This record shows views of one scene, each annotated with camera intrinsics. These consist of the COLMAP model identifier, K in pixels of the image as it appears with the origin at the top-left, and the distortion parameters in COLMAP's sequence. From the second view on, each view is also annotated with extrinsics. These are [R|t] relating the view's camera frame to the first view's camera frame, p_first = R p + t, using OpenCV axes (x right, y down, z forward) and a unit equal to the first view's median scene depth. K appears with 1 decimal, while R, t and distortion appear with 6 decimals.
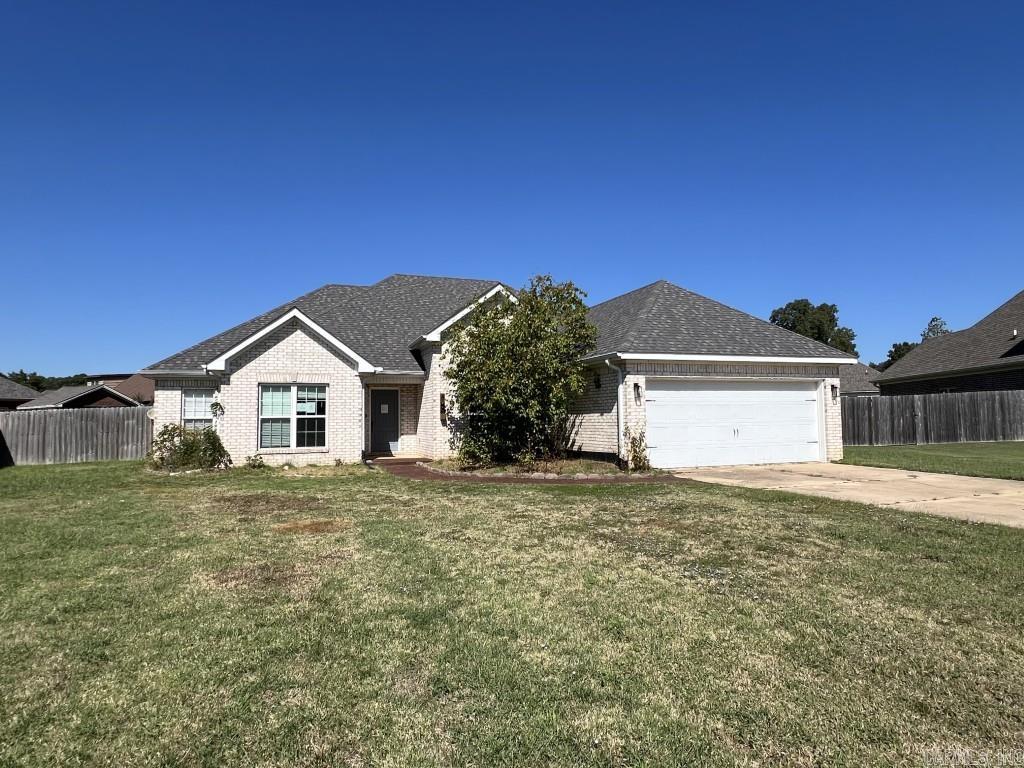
lens RADIAL K [[597.9, 0, 512.0], [0, 597.9, 384.0], [0, 0, 1]] dist [-0.002624, -0.000331]
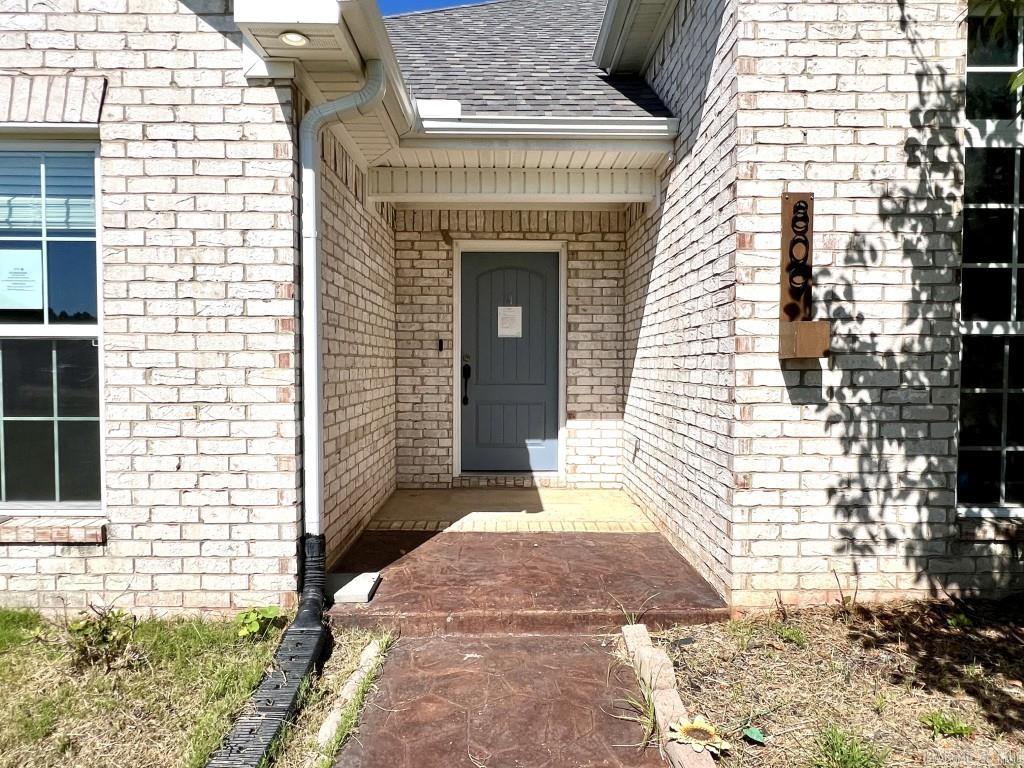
lens RADIAL K [[597.9, 0, 512.0], [0, 597.9, 384.0], [0, 0, 1]] dist [-0.002624, -0.000331]
pose [[0.942640, 0.025093, -0.332867, -0.133143], [0.005408, 0.995892, 0.090388, 0.050855], [0.333768, -0.087004, 0.938632, 0.824425]]
